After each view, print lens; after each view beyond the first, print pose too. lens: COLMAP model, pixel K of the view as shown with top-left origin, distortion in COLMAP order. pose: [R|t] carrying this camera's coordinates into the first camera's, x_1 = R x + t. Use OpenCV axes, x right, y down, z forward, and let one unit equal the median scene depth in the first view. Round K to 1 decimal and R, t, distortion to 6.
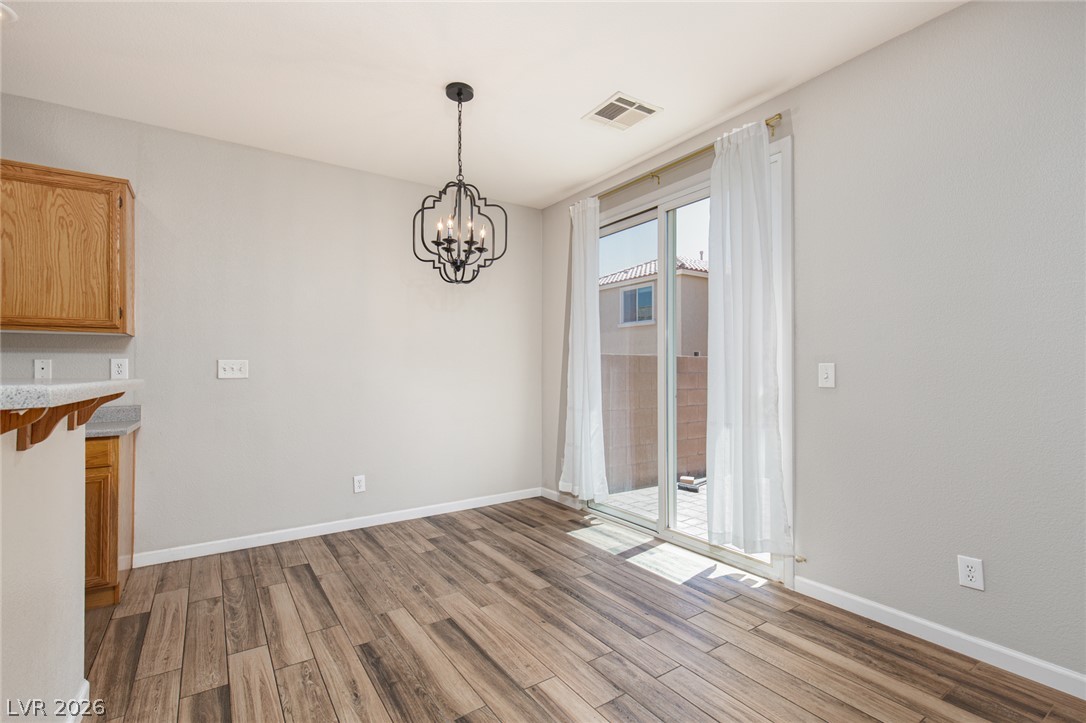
lens RADIAL K [[495.8, 0, 543.3], [0, 495.8, 365.6], [0, 0, 1]] dist [0.009784, -0.001574]
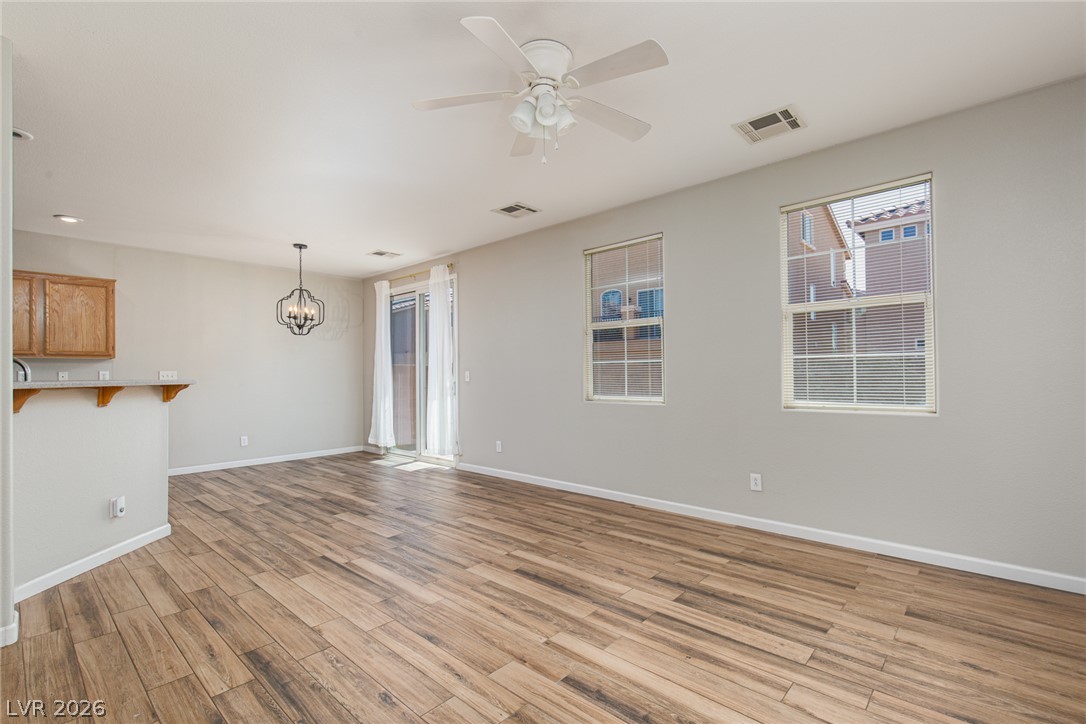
lens RADIAL K [[495.8, 0, 544.6], [0, 495.8, 370.4], [0, 0, 1]] dist [0.009784, -0.001574]
pose [[0.972923, -0.006032, 0.231050, 0.355166], [0.006039, 0.999982, 0.000677, -0.008770], [-0.231050, 0.000737, 0.972942, -1.320826]]
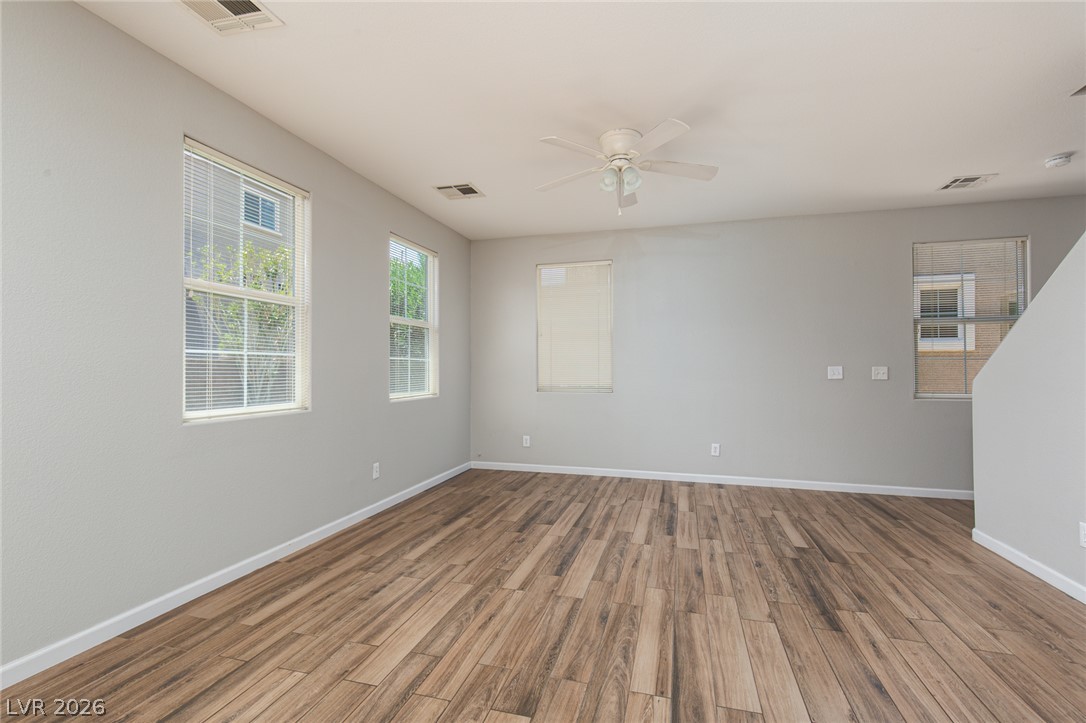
lens RADIAL K [[495.8, 0, 540.3], [0, 495.8, 365.1], [0, 0, 1]] dist [0.009784, -0.001574]
pose [[-0.643360, 0.010347, 0.765494, -0.241016], [-0.002725, 0.999871, -0.015804, 0.005052], [-0.765559, -0.012254, -0.643249, 0.472307]]
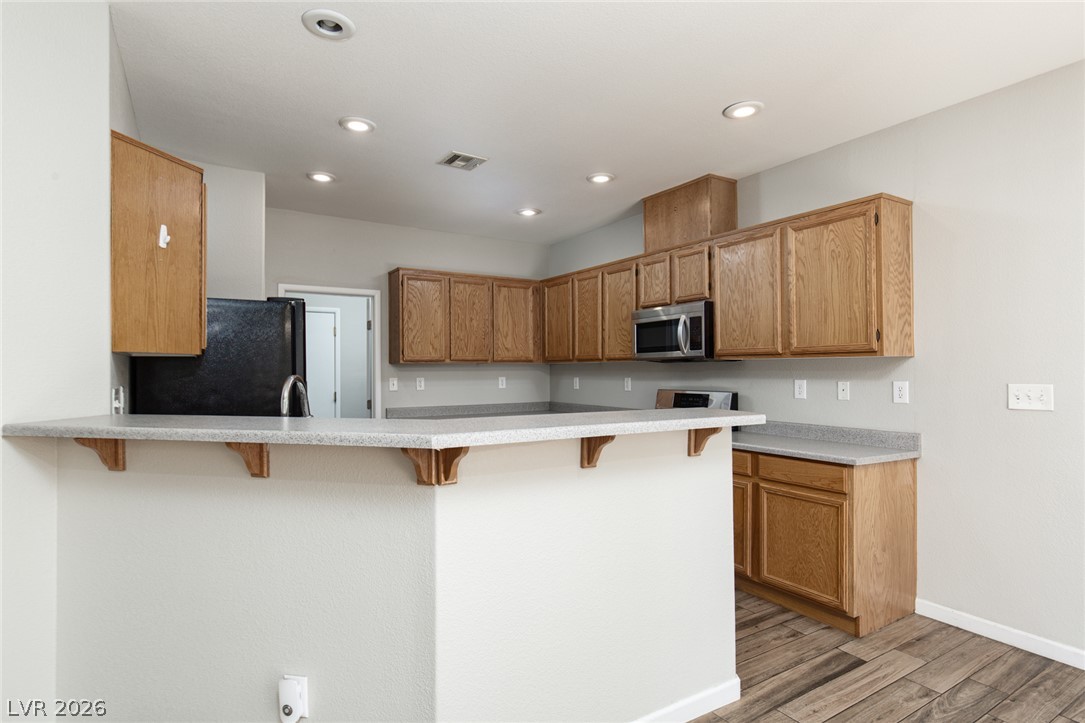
lens RADIAL K [[565.3, 0, 543.6], [0, 565.3, 367.2], [0, 0, 1]] dist [0.004278, 0.001019]
pose [[-0.028516, -0.001468, -0.999592, 0.252854], [0.010916, 0.999939, -0.001780, -0.051046], [0.999534, -0.010962, -0.028499, 0.402451]]
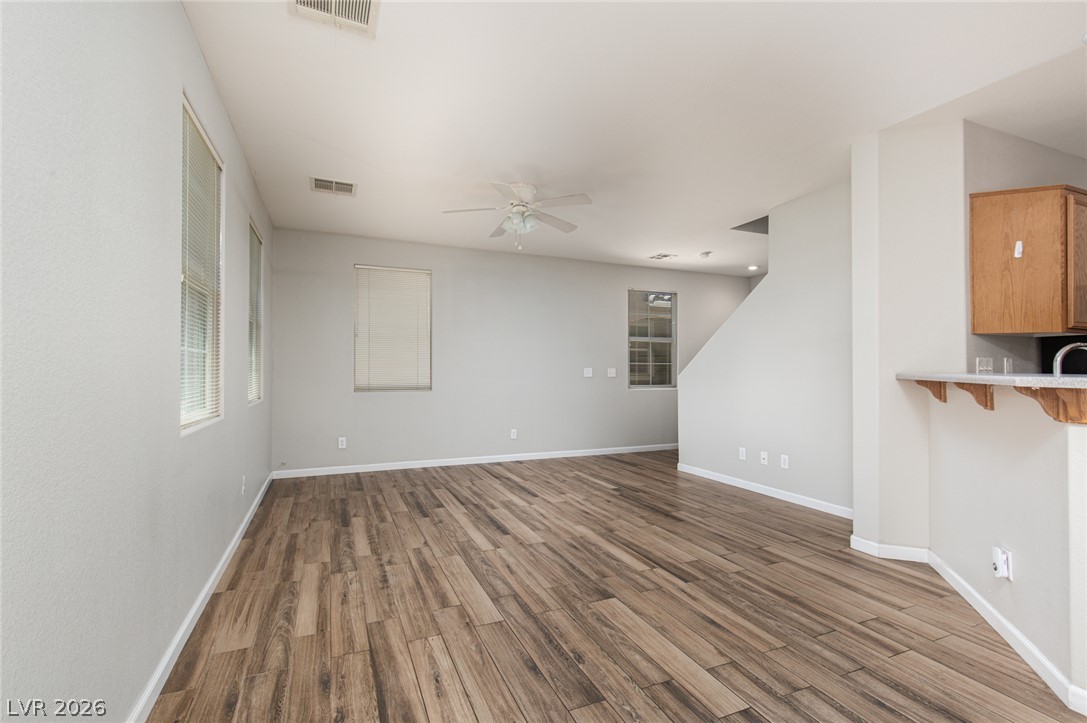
lens RADIAL K [[496.3, 0, 544.3], [0, 496.3, 365.4], [0, 0, 1]] dist [0.009784, -0.001574]
pose [[-0.983258, 0.003211, 0.182192, 0.208322], [0.000108, 0.999855, -0.017039, 0.009138], [-0.182220, -0.016735, -0.983115, 1.043479]]
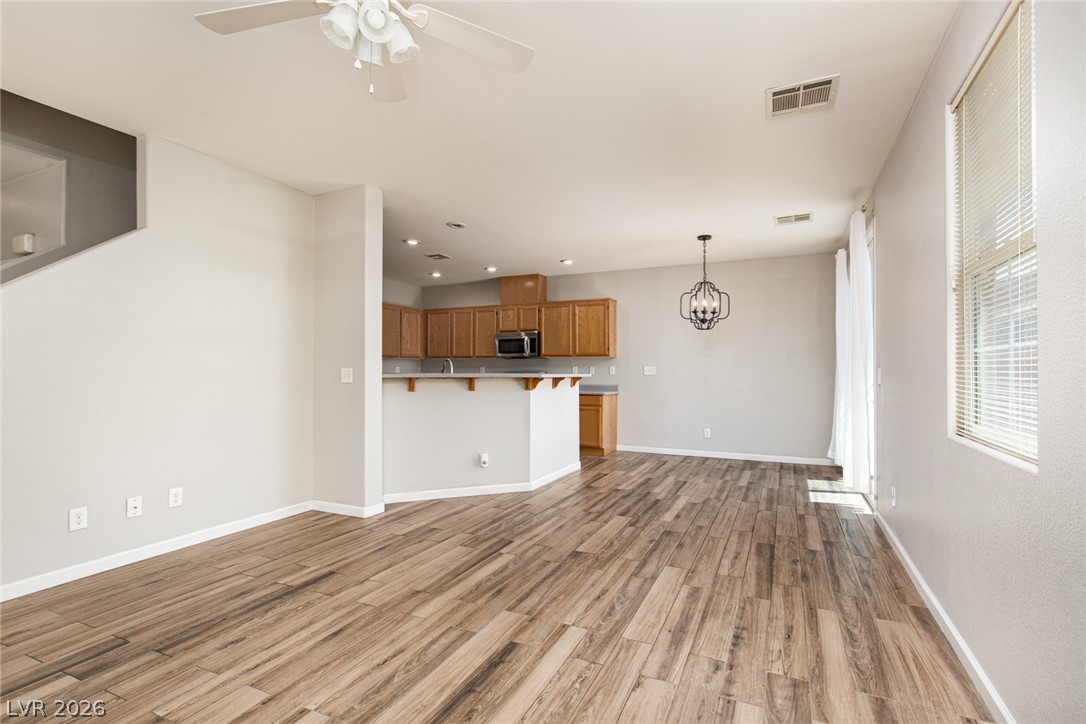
lens RADIAL K [[495.8, 0, 562.0], [0, 495.8, 367.6], [0, 0, 1]] dist [0.009784, -0.001574]
pose [[0.526918, -0.001836, -0.849914, 1.268765], [0.004676, 0.999989, 0.000739, -0.012004], [0.849903, -0.004363, 0.526920, -0.593074]]
